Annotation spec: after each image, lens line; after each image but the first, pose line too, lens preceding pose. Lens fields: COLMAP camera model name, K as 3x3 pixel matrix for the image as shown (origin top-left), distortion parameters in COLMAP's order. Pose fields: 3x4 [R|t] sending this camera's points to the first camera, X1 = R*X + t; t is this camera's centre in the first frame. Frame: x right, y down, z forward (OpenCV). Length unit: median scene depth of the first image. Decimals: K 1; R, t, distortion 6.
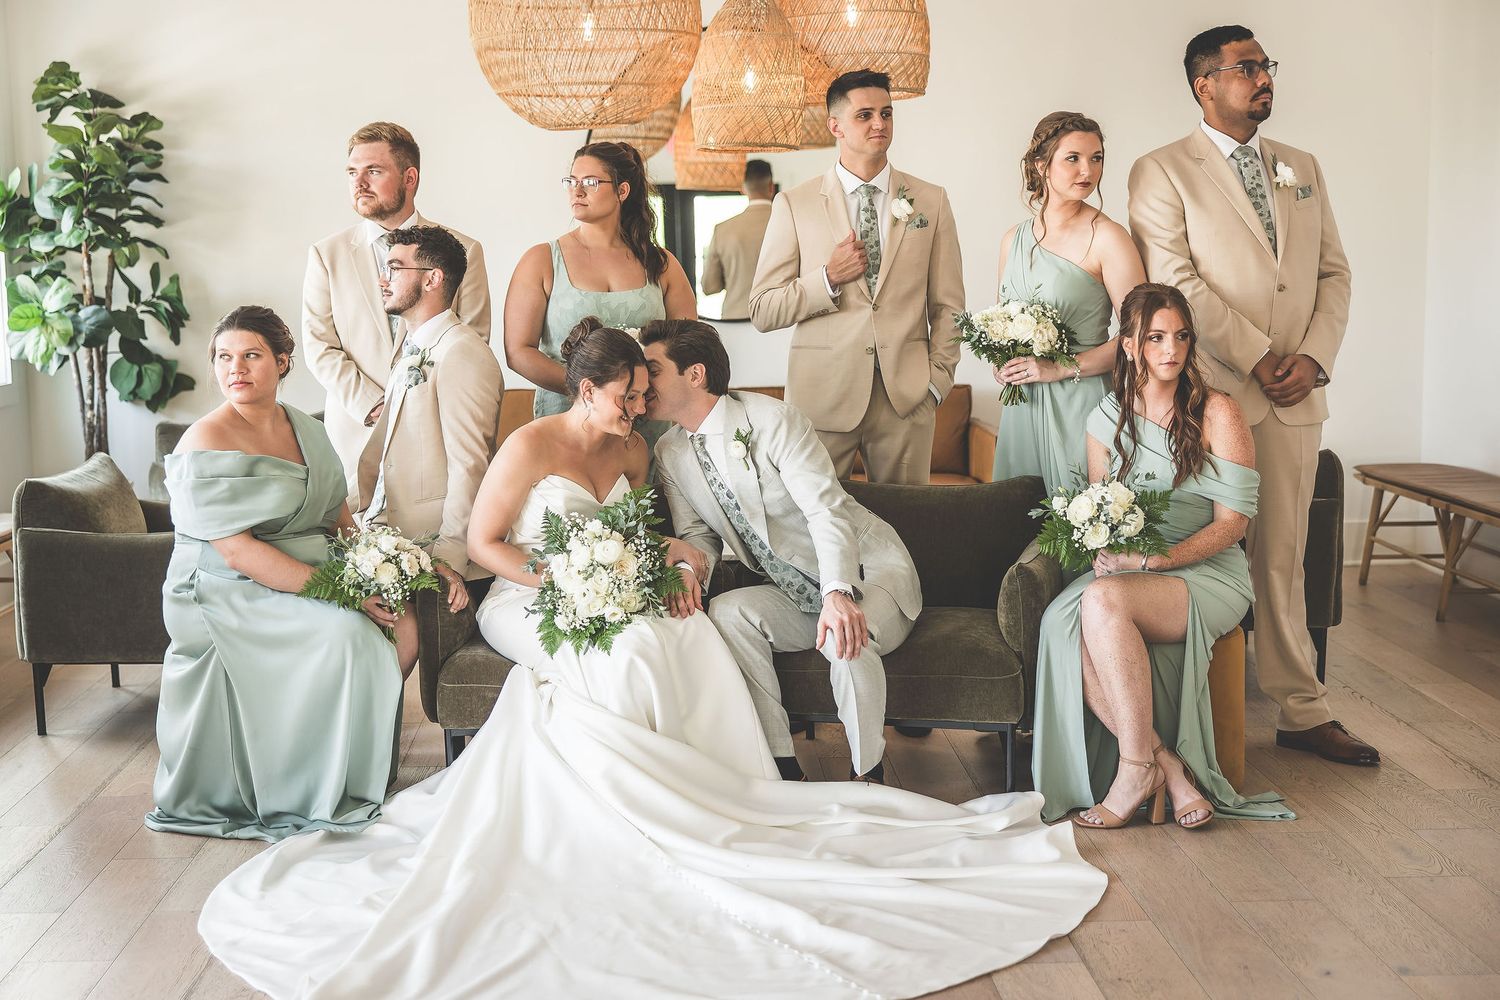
lens RADIAL K [[1962.8, 0, 750.0], [0, 1962.8, 500.0], [0, 0, 1]] dist [-0.008664, -0.036673]
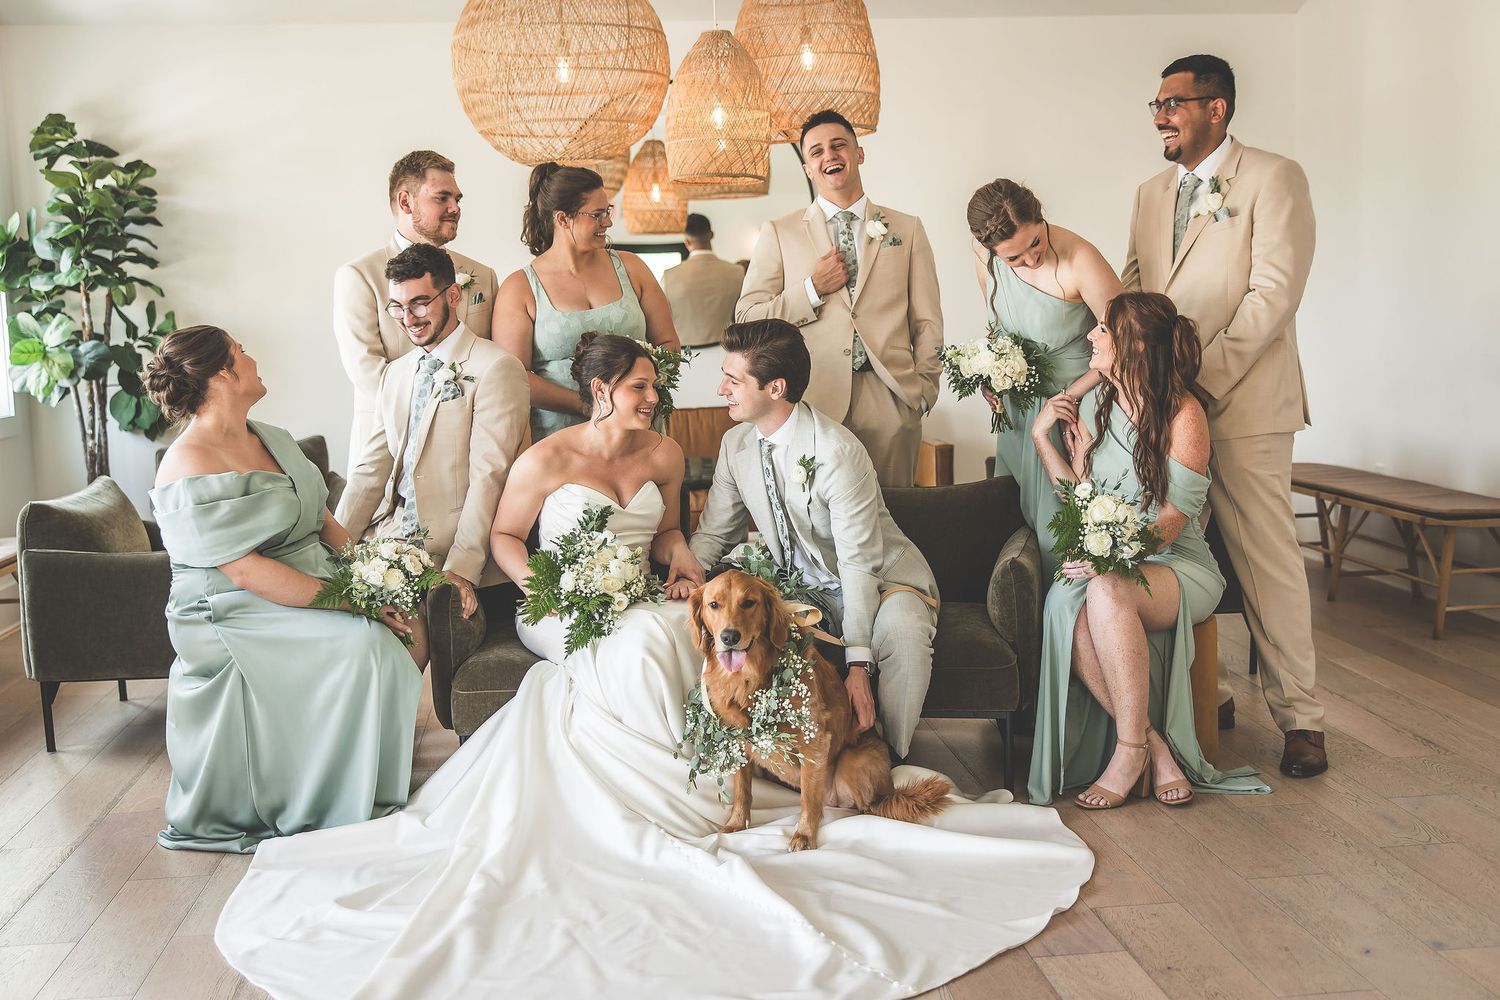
lens RADIAL K [[1537.3, 0, 750.0], [0, 1537.3, 500.0], [0, 0, 1]] dist [-0.012791, -0.008847]
pose [[0.996145, -0.023470, 0.084520, -0.052604], [0.024487, 0.999639, -0.011026, 0.005271], [-0.084231, 0.013053, 0.996361, 0.143702]]
